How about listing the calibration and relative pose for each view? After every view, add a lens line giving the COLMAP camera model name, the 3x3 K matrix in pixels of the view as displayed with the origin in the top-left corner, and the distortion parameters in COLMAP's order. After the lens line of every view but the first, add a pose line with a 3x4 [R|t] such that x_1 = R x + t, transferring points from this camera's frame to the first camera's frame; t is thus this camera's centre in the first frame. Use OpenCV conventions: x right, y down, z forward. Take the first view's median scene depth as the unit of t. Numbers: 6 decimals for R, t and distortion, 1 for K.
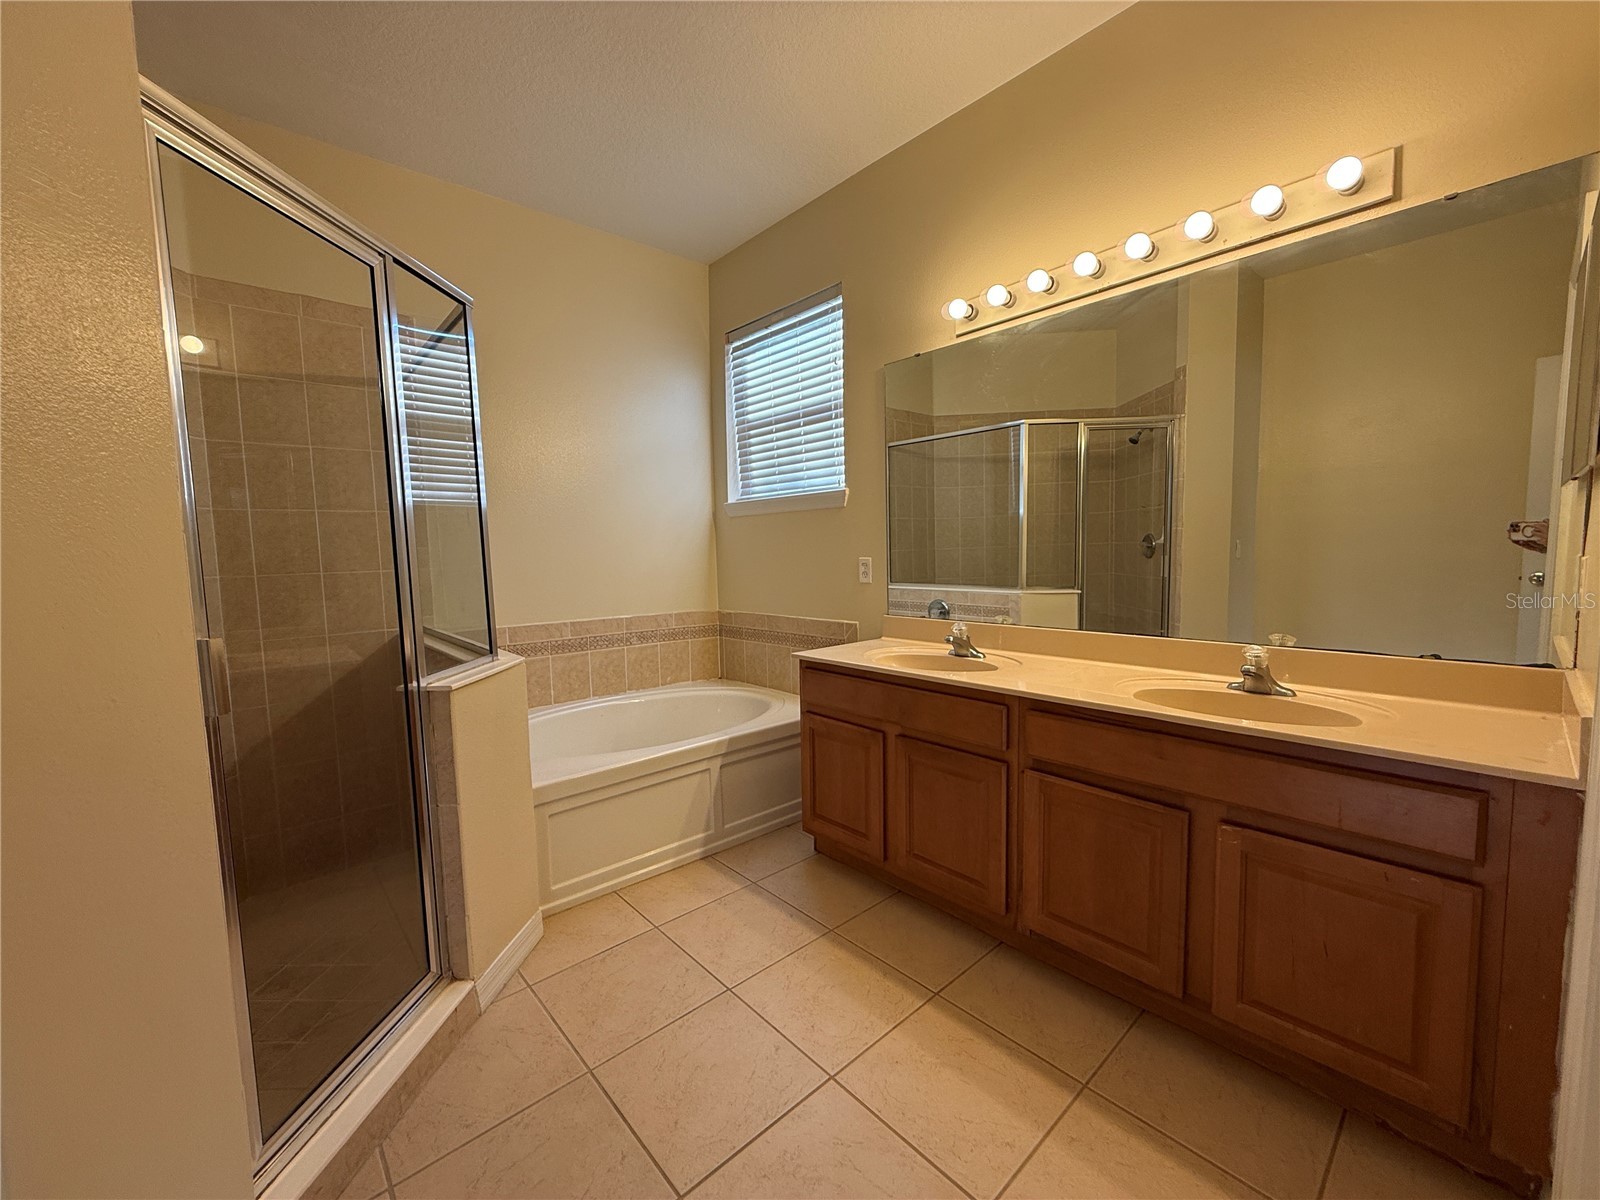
lens RADIAL K [[638.9, 0, 799.6], [0, 638.9, 601.4], [0, 0, 1]] dist [0.000431, 0.000356]
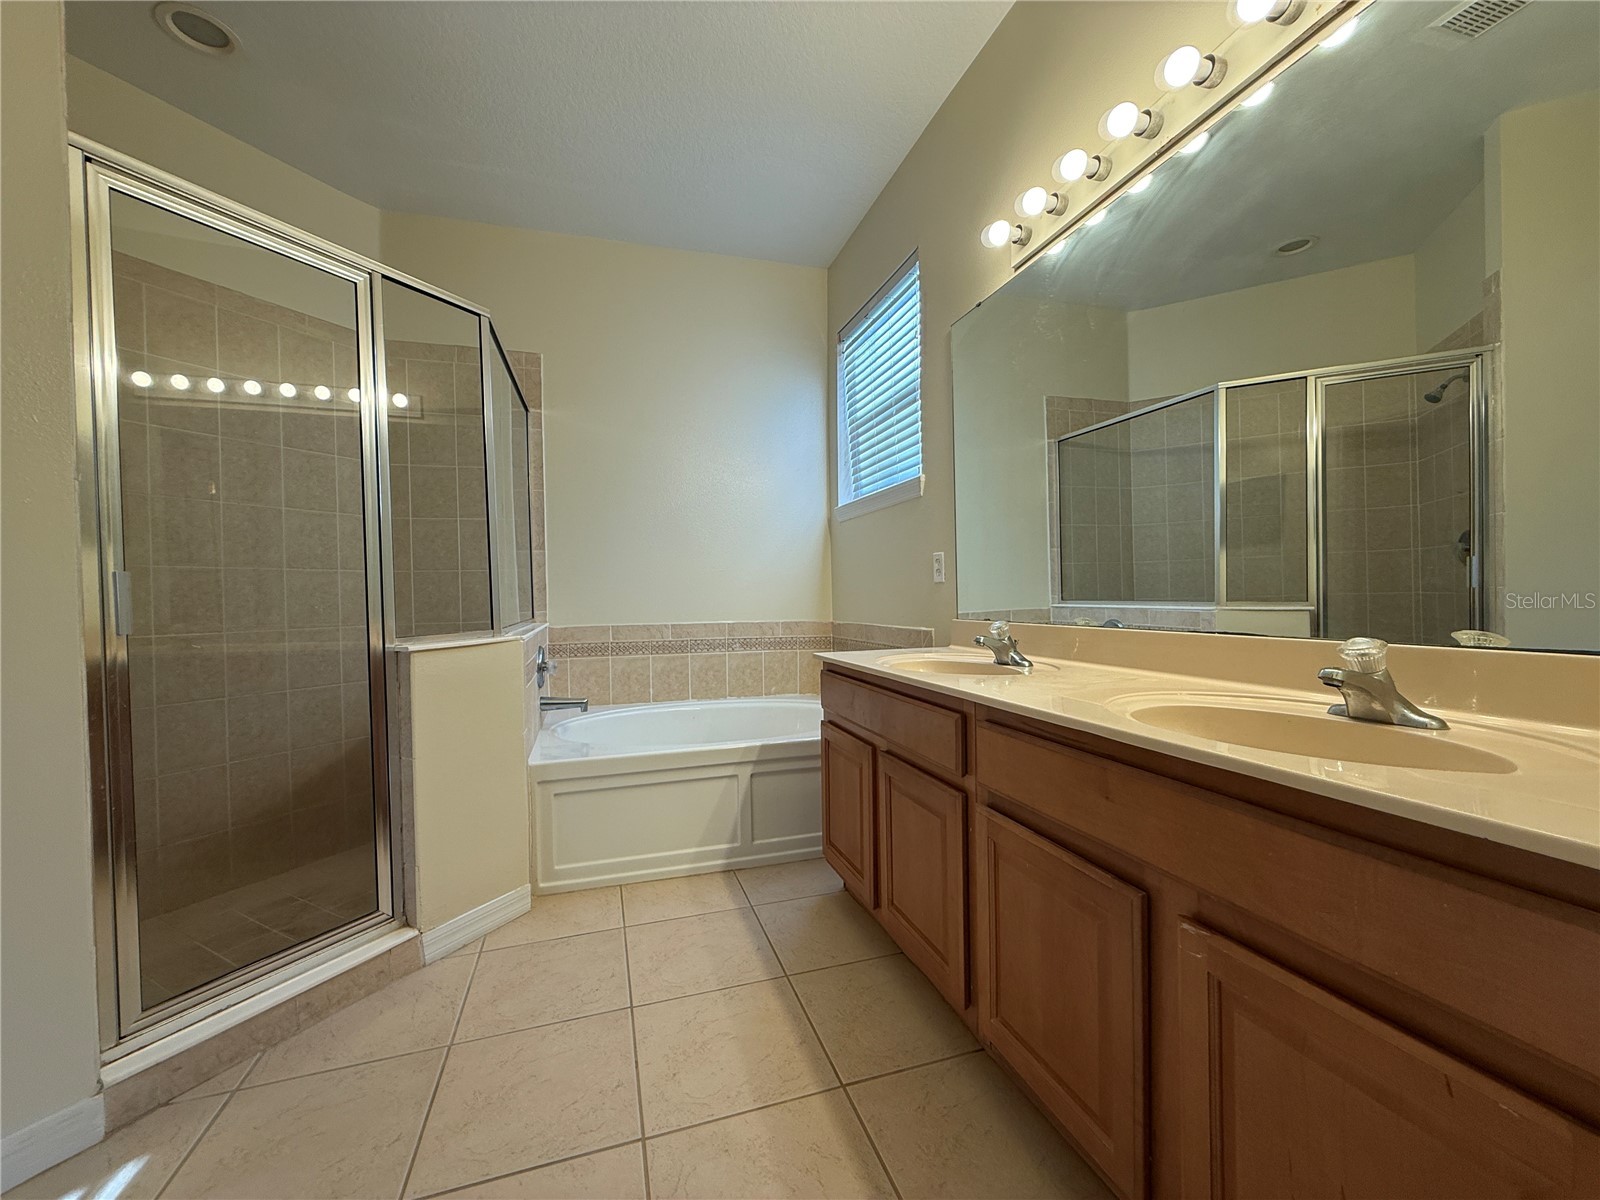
lens RADIAL K [[638.9, 0, 801.6], [0, 638.9, 603.0], [0, 0, 1]] dist [0.000431, 0.000356]
pose [[0.911345, 0.009463, -0.411534, 0.324631], [-0.034644, 0.997952, -0.053771, 0.057285], [0.410182, 0.063261, 0.909807, 0.171893]]
